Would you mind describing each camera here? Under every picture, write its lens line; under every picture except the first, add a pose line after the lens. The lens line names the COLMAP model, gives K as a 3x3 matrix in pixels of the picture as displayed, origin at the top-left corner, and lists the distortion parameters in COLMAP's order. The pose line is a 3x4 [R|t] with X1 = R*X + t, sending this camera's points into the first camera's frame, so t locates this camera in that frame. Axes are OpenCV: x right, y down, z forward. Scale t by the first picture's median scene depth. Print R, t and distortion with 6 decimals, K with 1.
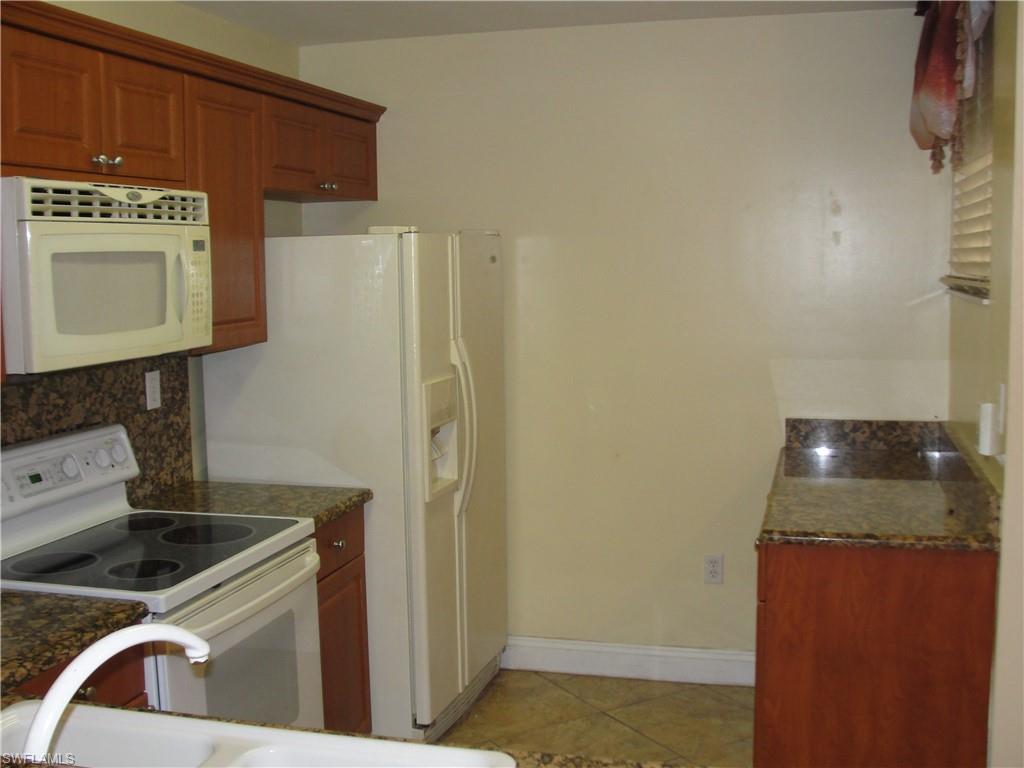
lens RADIAL K [[1176.4, 0, 512.0], [0, 1176.4, 384.0], [0, 0, 1]] dist [-0.219658, 0.314380]
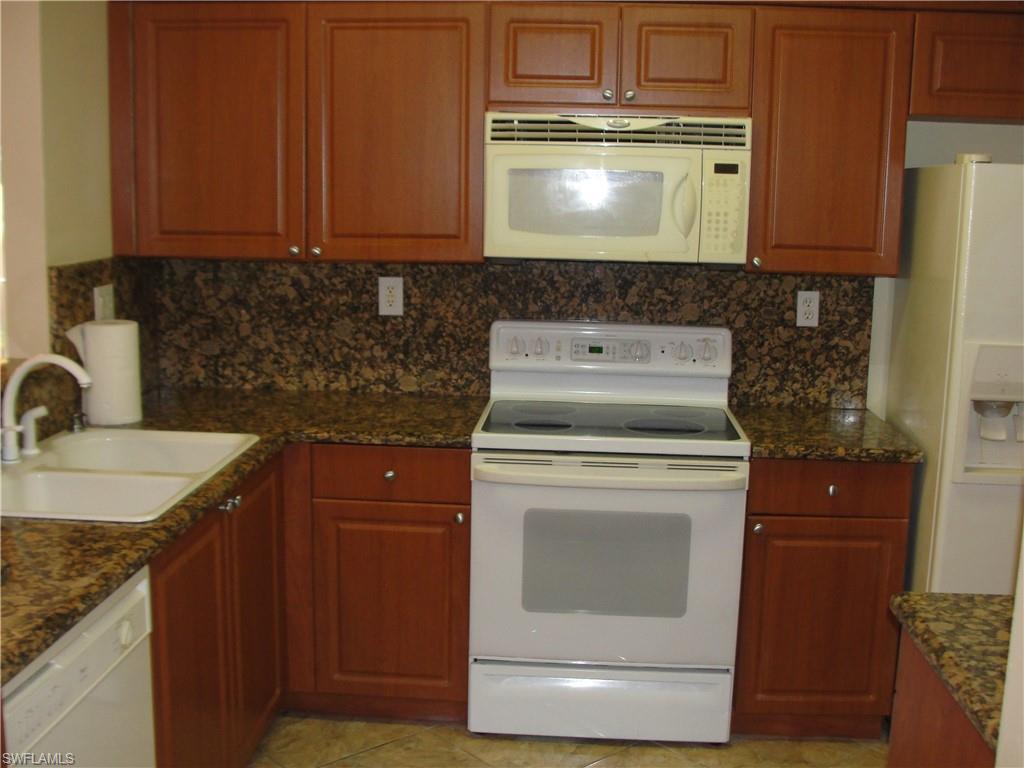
lens RADIAL K [[1176.4, 0, 512.0], [0, 1176.4, 384.0], [0, 0, 1]] dist [-0.219658, 0.314380]
pose [[0.198858, 0.181156, -0.963140, 0.675242], [-0.130509, 0.978909, 0.157176, -0.059387], [0.971300, 0.094443, 0.218306, 0.520109]]
